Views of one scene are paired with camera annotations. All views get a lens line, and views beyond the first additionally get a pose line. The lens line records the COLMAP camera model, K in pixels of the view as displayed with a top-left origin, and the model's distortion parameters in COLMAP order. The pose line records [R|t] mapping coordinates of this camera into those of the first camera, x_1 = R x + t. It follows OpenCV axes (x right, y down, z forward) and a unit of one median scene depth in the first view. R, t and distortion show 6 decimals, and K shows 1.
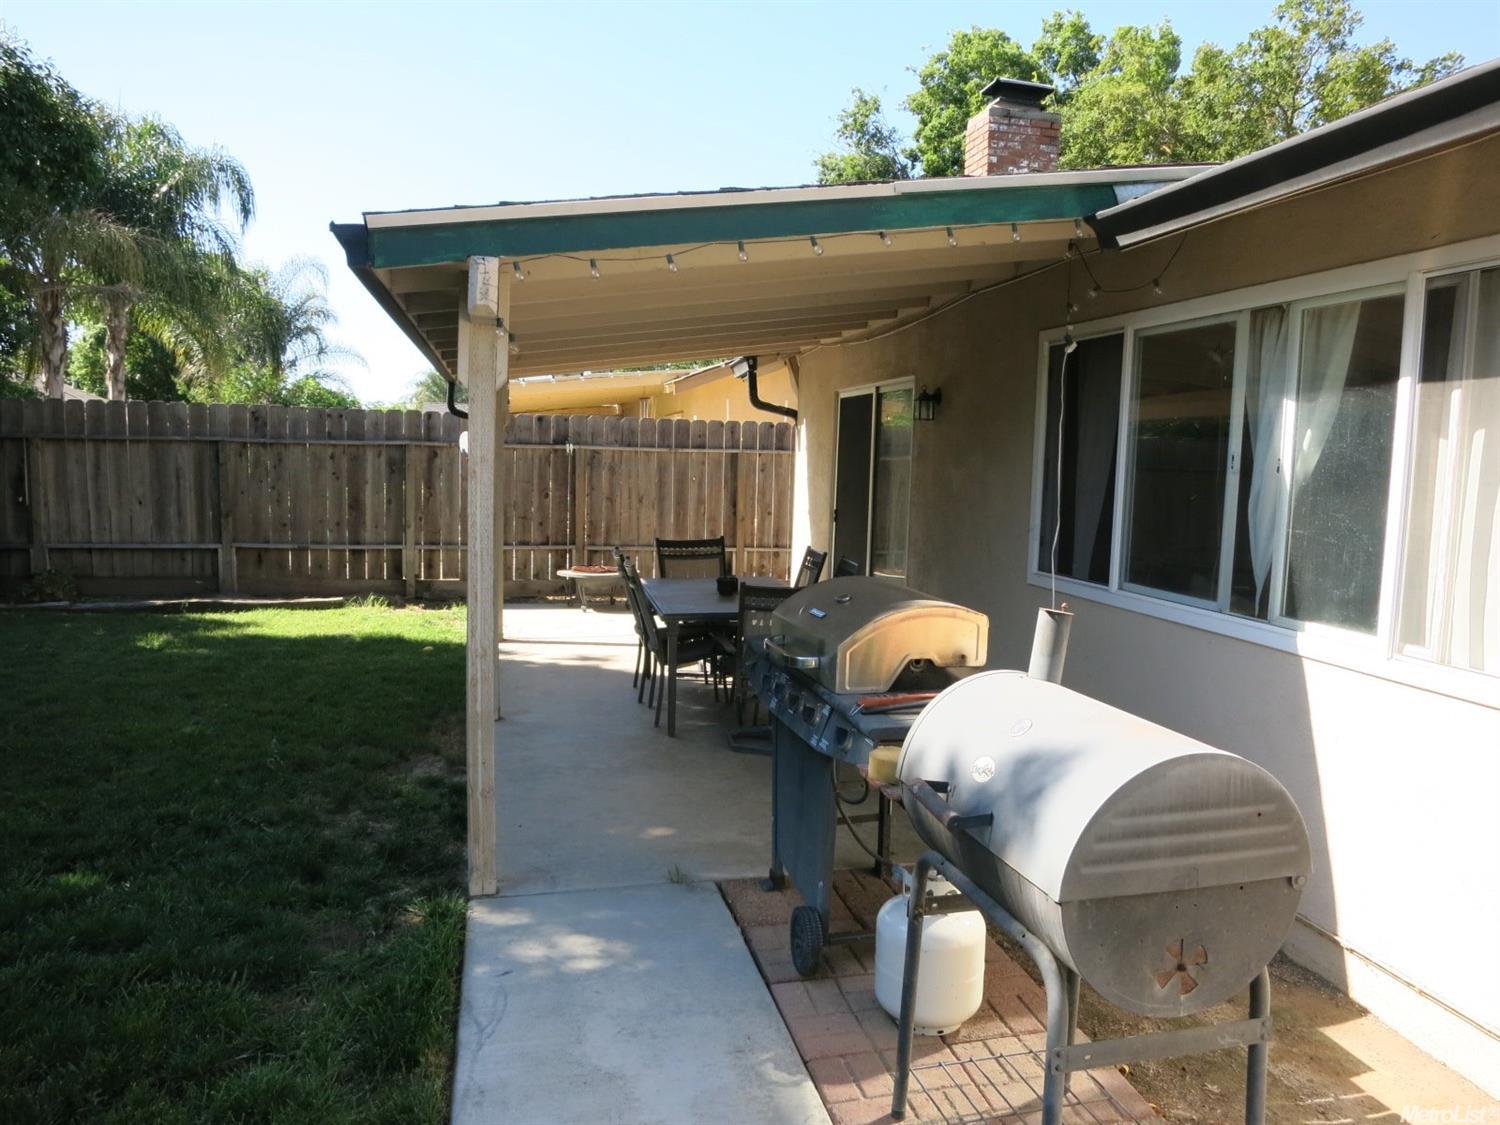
lens RADIAL K [[1071.6, 0, 751.8], [0, 1071.6, 567.3], [0, 0, 1]] dist [-0.031400, -0.004131]
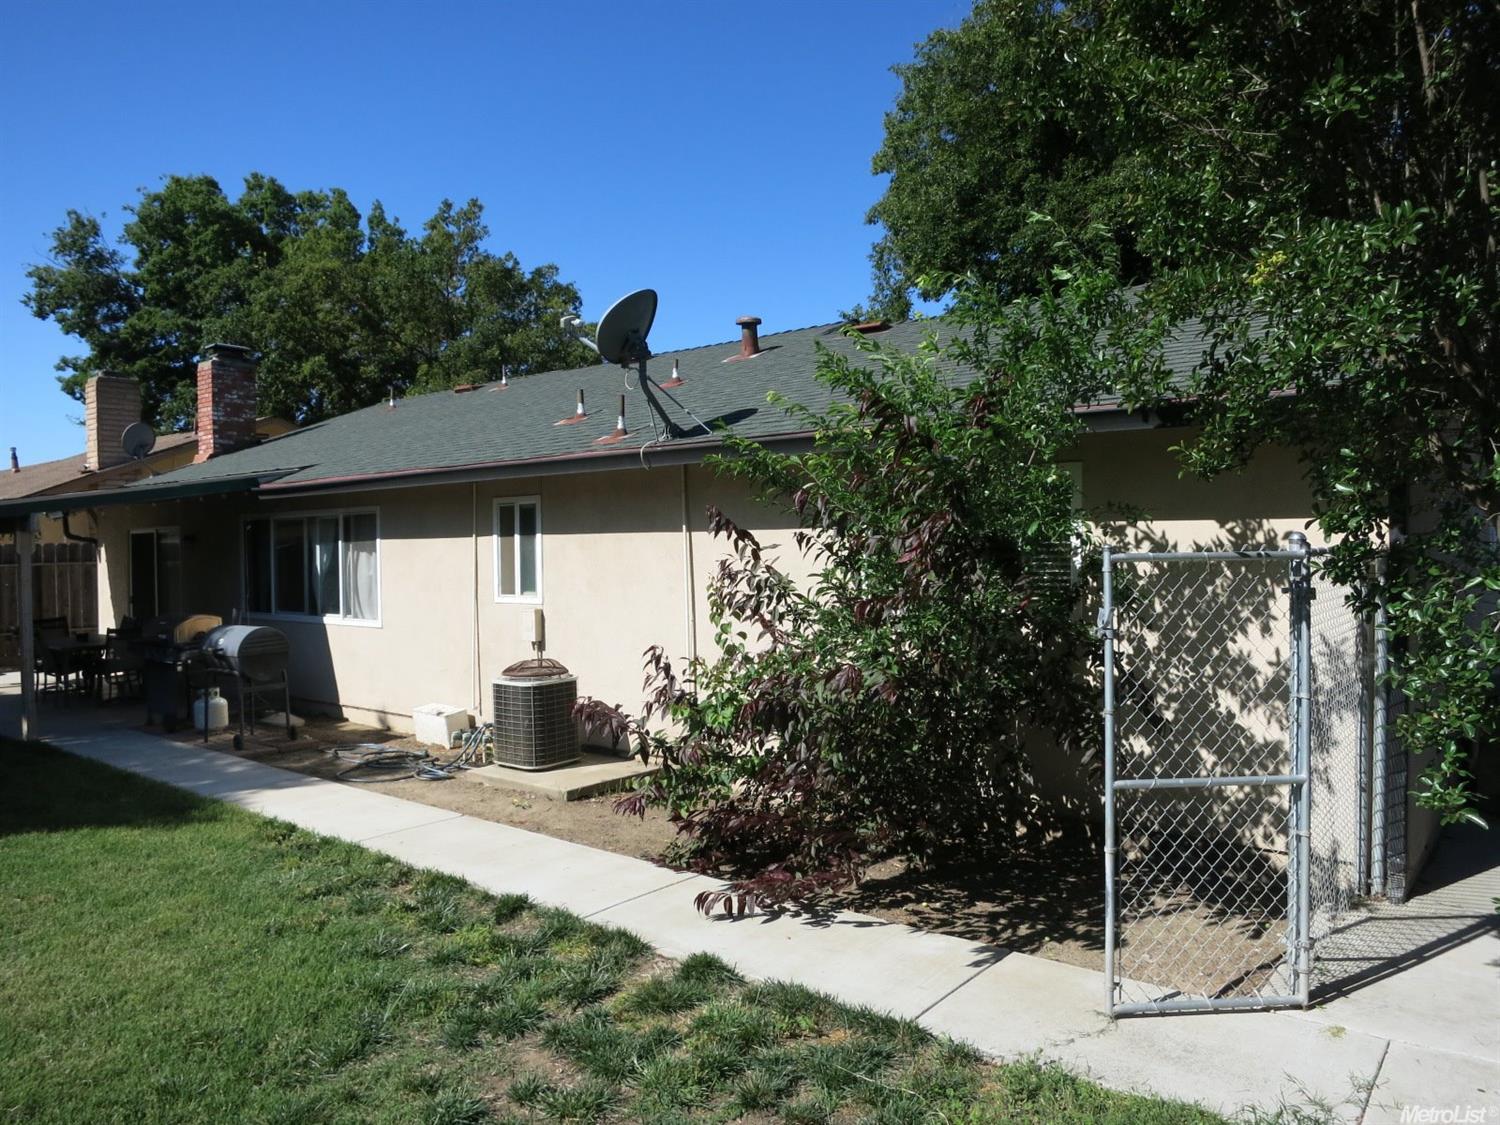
lens RADIAL K [[1071.6, 0, 751.7], [0, 1071.6, 563.0], [0, 0, 1]] dist [-0.031400, -0.004131]
pose [[0.784162, -0.072791, 0.616272, -0.052665], [0.111934, 0.993399, -0.025092, 0.014071], [-0.610377, 0.088658, 0.787134, -0.272130]]
